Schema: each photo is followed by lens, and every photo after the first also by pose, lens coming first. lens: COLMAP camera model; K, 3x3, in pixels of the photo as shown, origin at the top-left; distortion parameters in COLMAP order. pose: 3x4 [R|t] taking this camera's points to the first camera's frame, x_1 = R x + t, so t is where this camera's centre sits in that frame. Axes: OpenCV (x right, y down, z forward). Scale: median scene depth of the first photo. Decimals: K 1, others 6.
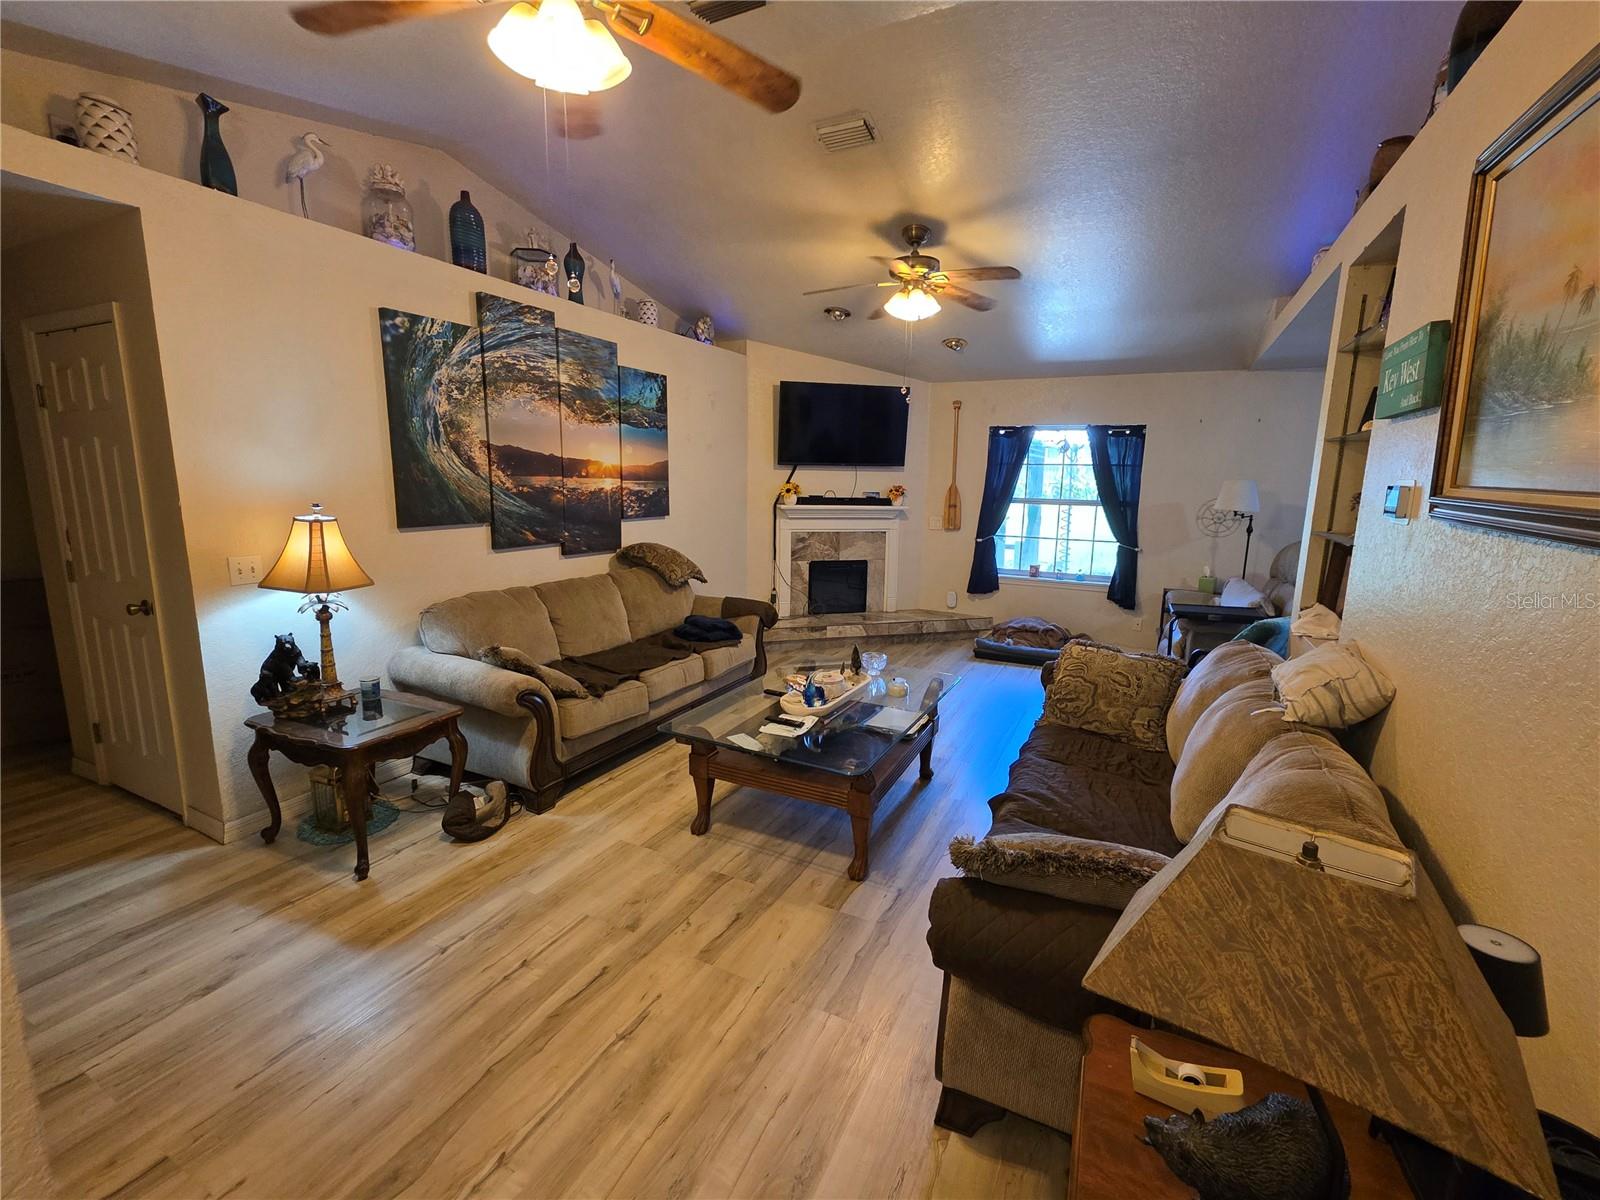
lens RADIAL K [[696.4, 0, 806.6], [0, 696.4, 601.5], [0, 0, 1]] dist [0.000560, -0.000240]
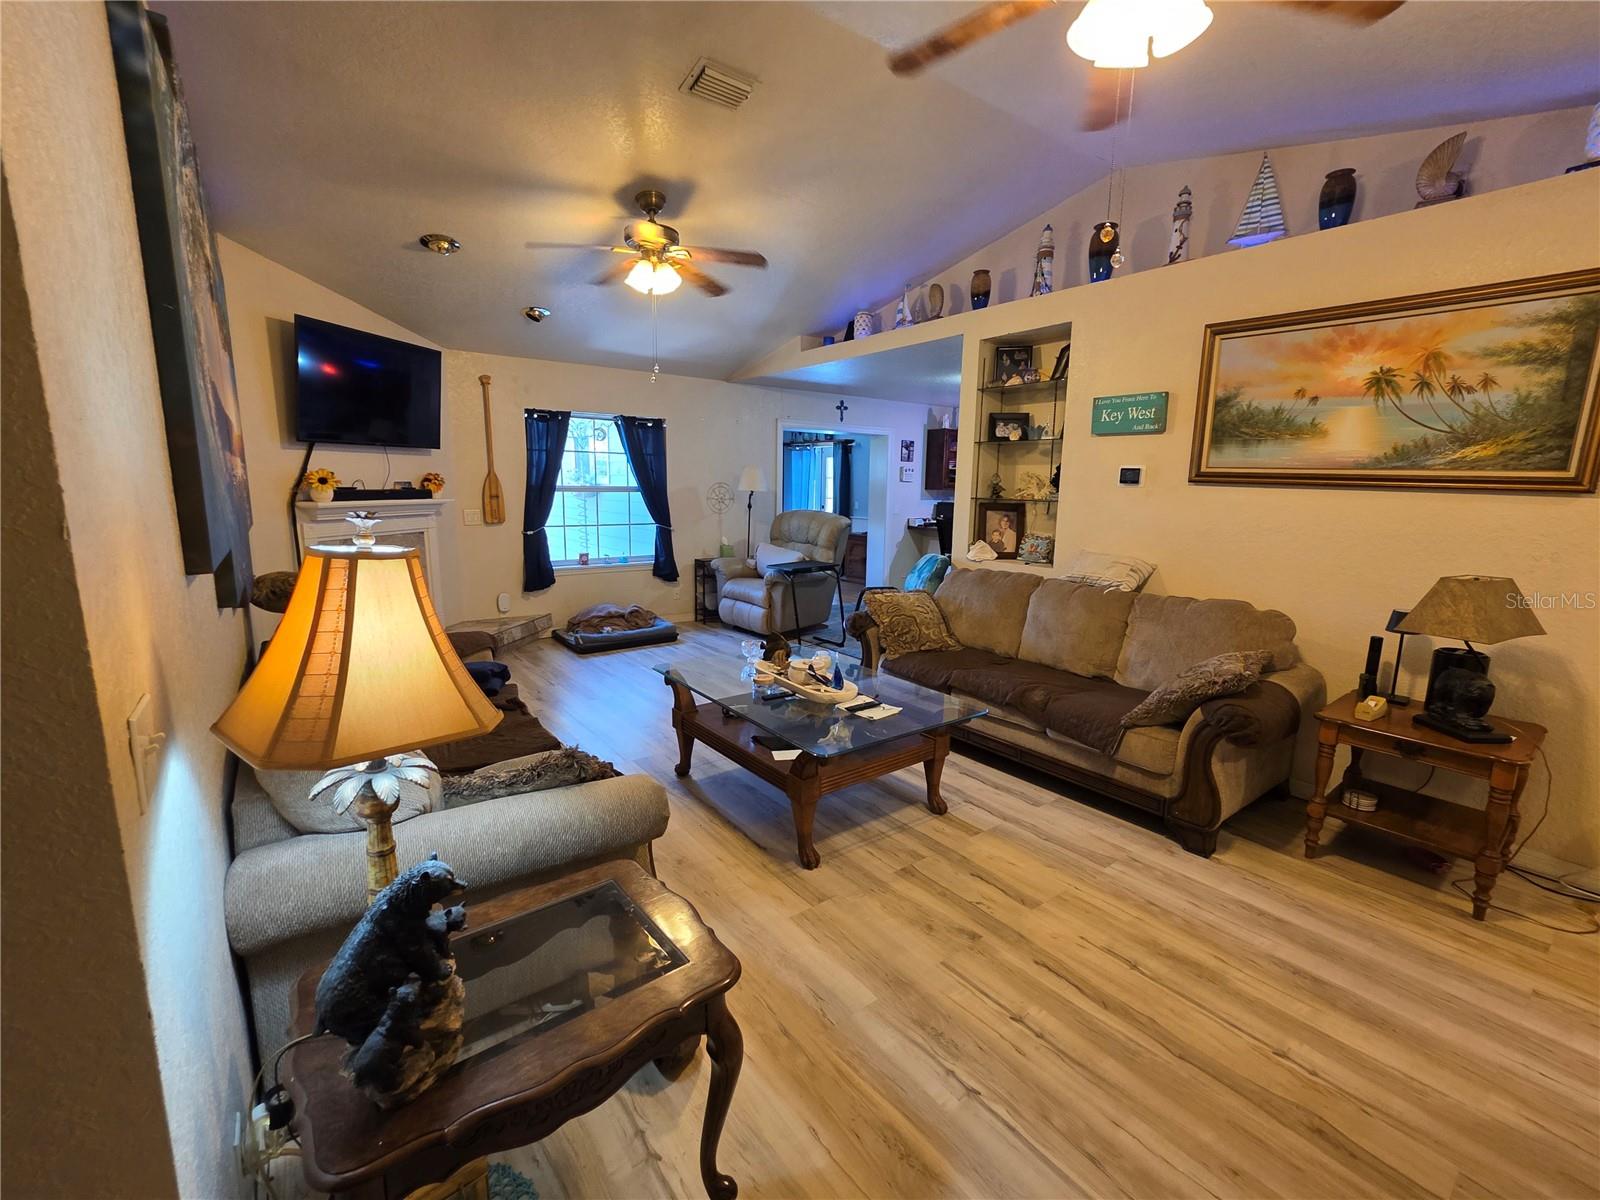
lens RADIAL K [[696.4, 0, 792.7], [0, 696.4, 602.3], [0, 0, 1]] dist [0.000560, -0.000240]
pose [[0.442659, -0.164998, 0.881379, -0.893560], [0.152536, 0.982455, 0.107311, -0.092180], [-0.883621, 0.086940, 0.460061, 0.594904]]
